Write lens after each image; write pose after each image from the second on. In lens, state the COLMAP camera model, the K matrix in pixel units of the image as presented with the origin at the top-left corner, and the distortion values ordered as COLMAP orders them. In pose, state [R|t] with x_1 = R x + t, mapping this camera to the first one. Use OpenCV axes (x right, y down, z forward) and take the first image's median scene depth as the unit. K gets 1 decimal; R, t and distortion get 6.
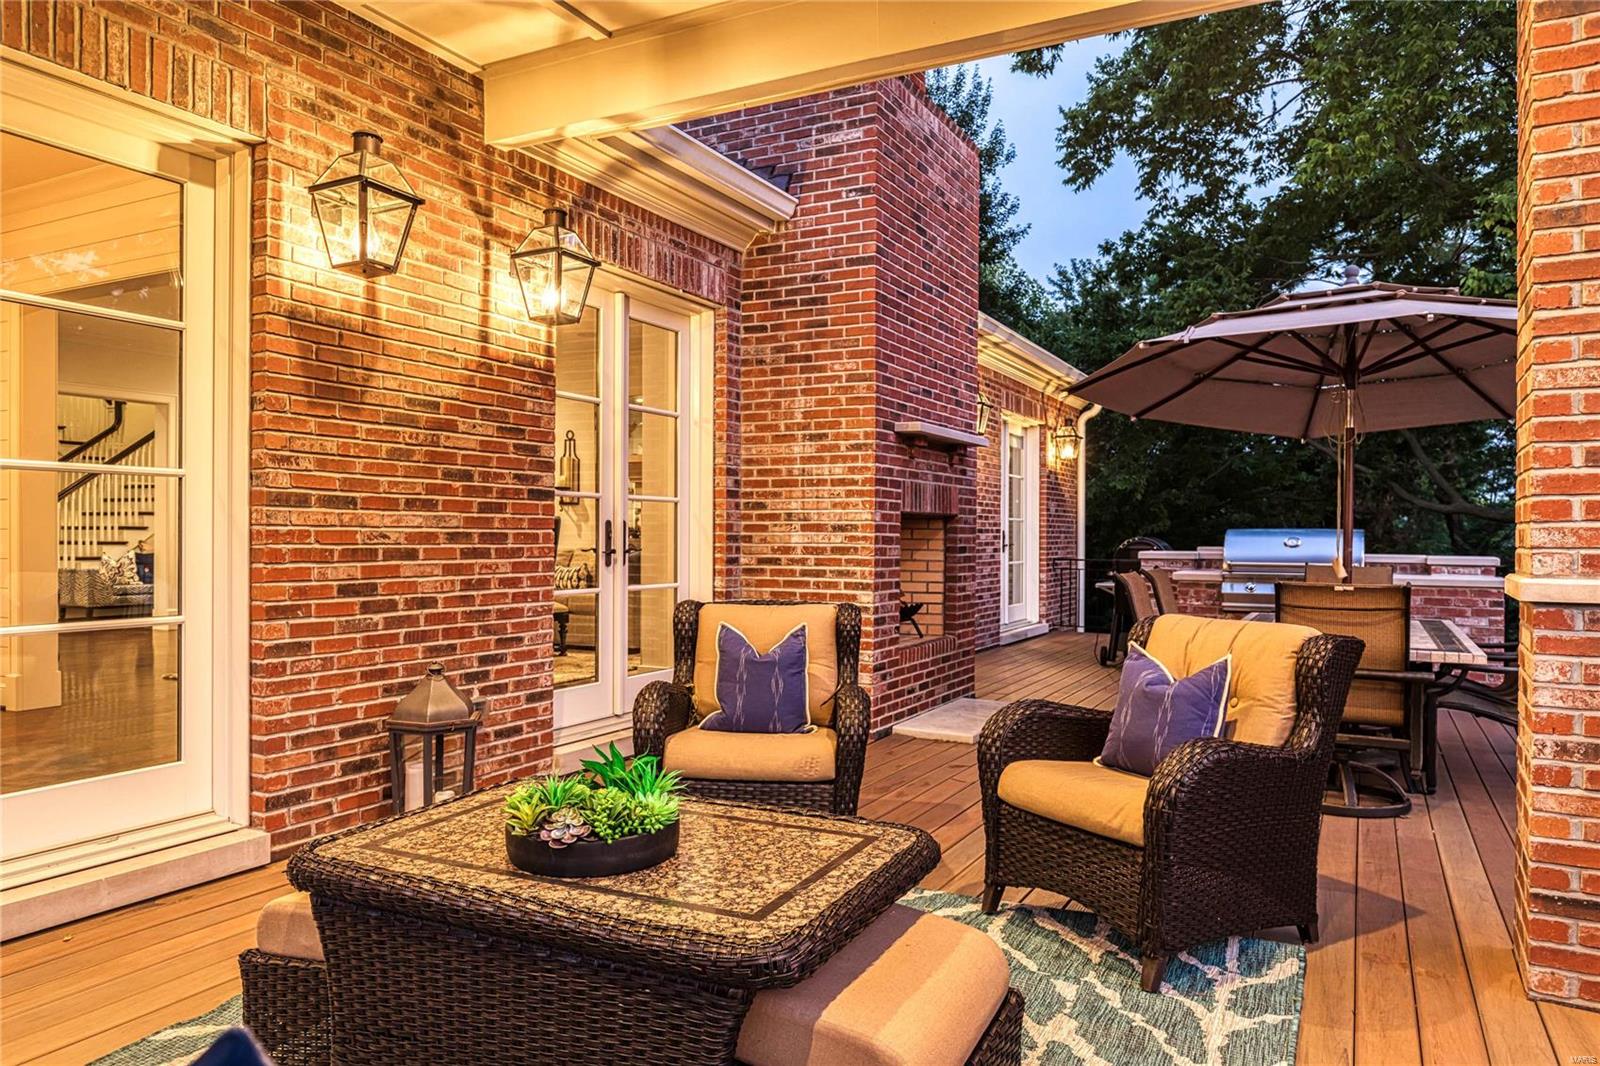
lens RADIAL K [[1055.5, 0, 800.0], [0, 1055.5, 533.0], [0, 0, 1]] dist [0.002029, -0.000742]
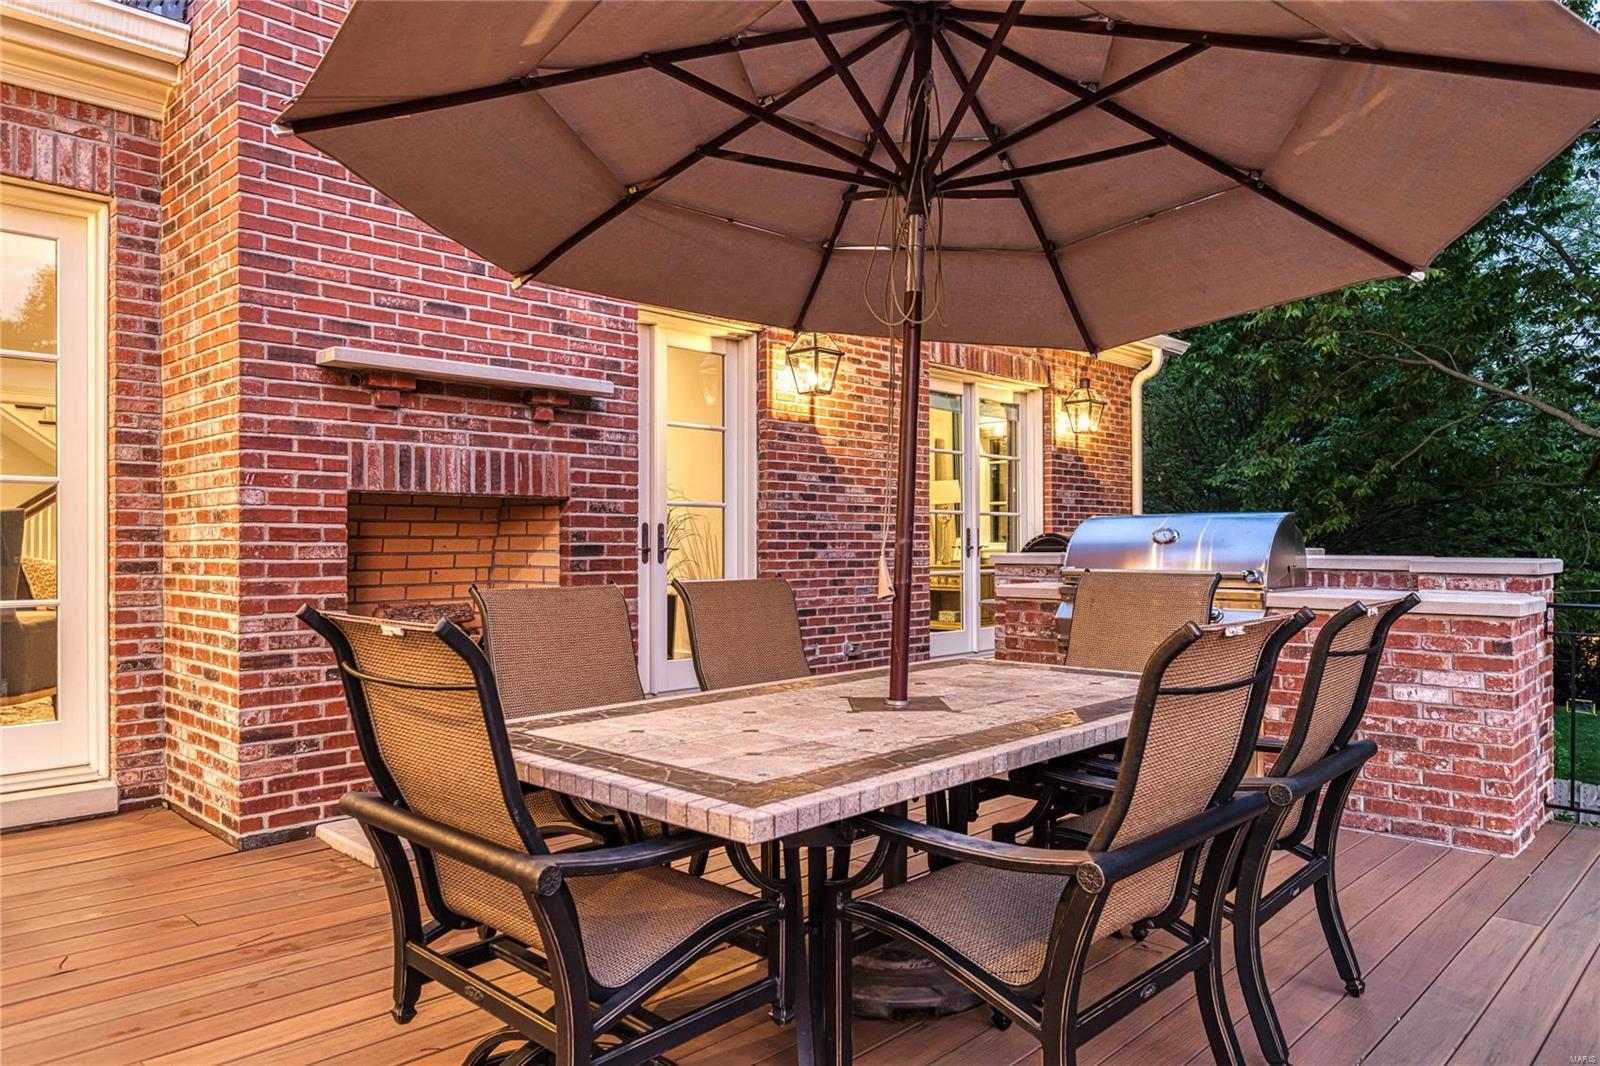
lens RADIAL K [[1055.5, 0, 800.0], [0, 1055.5, 533.0], [0, 0, 1]] dist [0.002029, -0.000742]
pose [[0.959809, -0.010507, -0.280458, 0.450697], [0.007947, 0.999916, -0.010264, 0.012364], [0.280542, 0.007622, 0.959812, 0.380680]]
